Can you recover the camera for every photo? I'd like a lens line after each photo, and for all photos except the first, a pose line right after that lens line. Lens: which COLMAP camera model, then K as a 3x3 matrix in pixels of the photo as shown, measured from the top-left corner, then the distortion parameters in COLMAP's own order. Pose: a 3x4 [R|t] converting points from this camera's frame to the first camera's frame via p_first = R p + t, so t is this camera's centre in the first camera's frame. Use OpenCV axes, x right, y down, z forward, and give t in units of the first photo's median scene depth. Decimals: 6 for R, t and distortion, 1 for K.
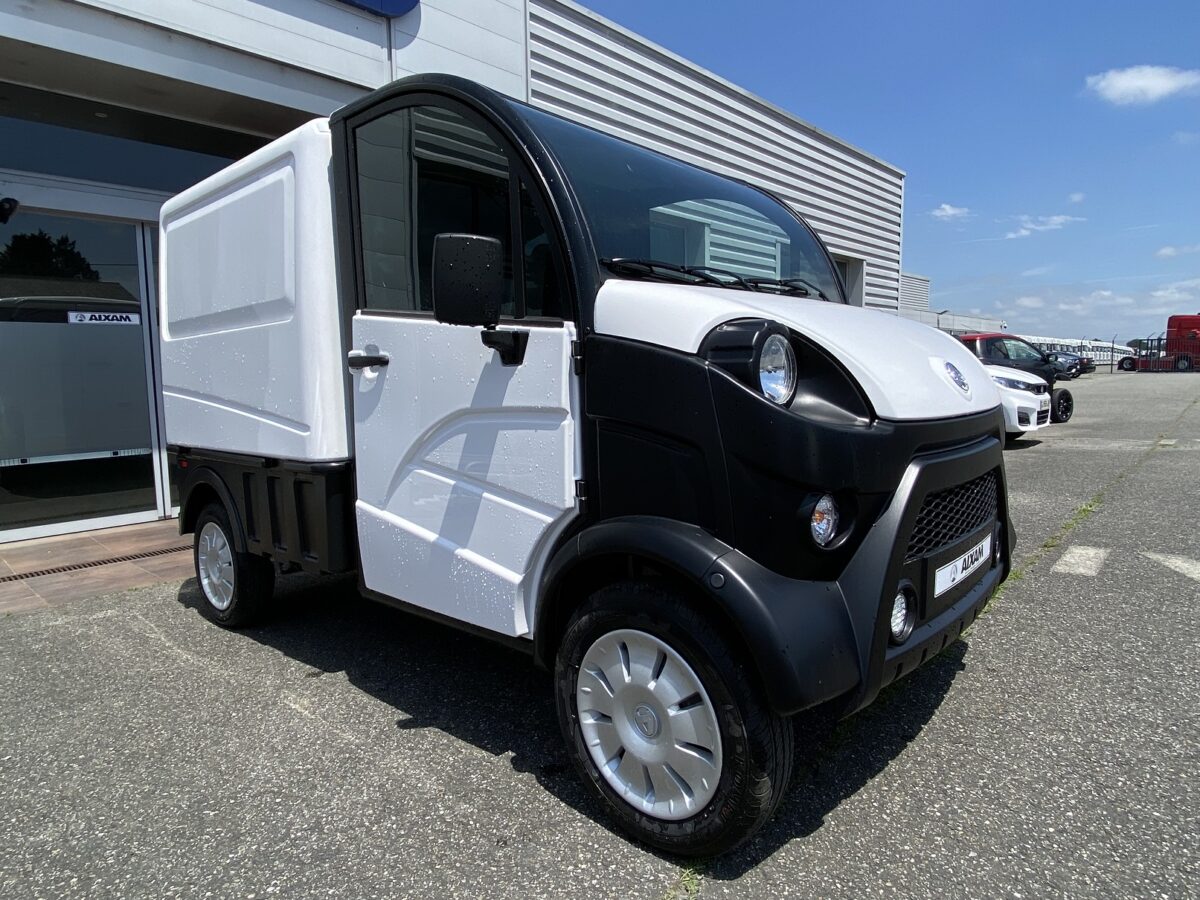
lens RADIAL K [[719.5, 0, 603.2], [0, 719.5, 437.1], [0, 0, 1]] dist [0.000990, -0.000182]
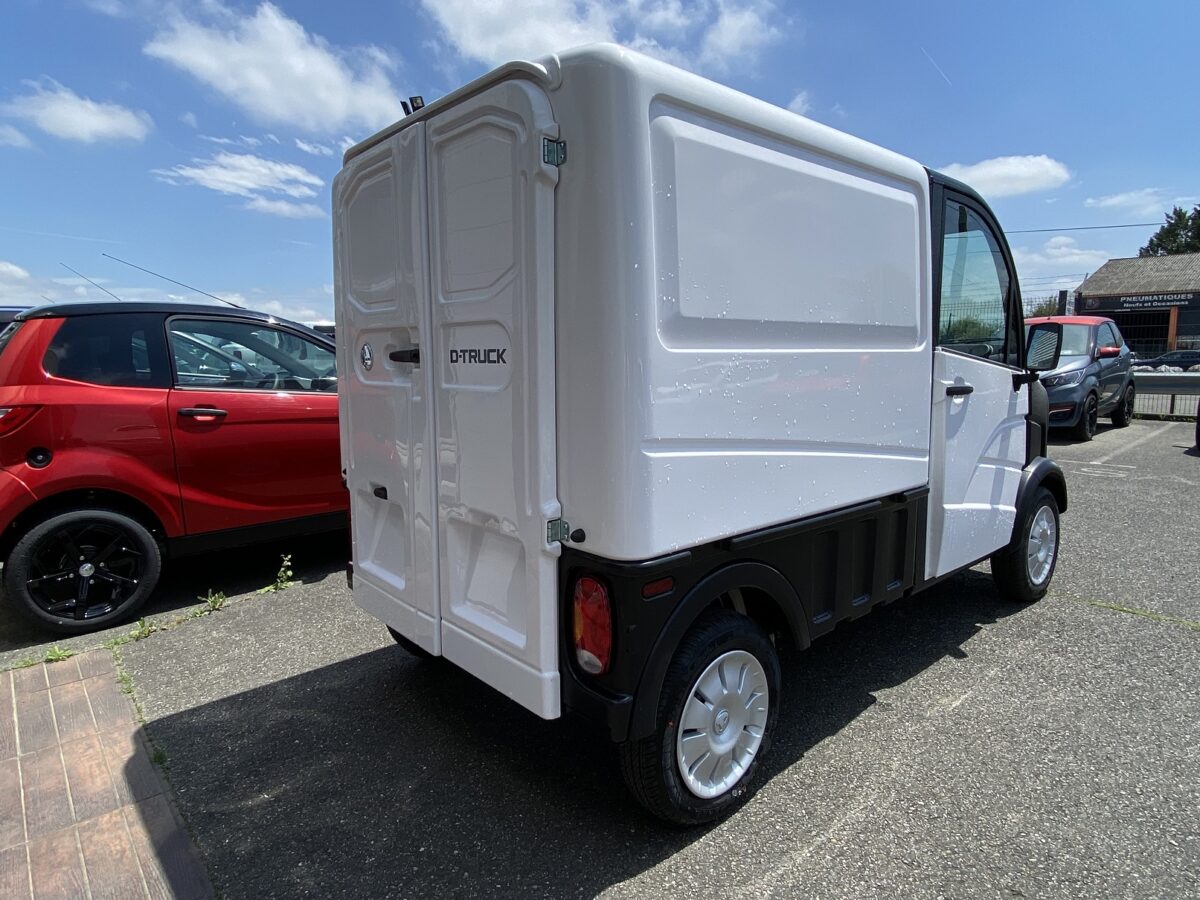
lens RADIAL K [[719.5, 0, 603.9], [0, 719.5, 449.1], [0, 0, 1]] dist [0.000990, -0.000182]
pose [[0.100752, -0.103631, 0.989500, -1.612356], [0.084022, 0.991894, 0.095327, -0.171841], [-0.991357, 0.073535, 0.108642, 1.456748]]
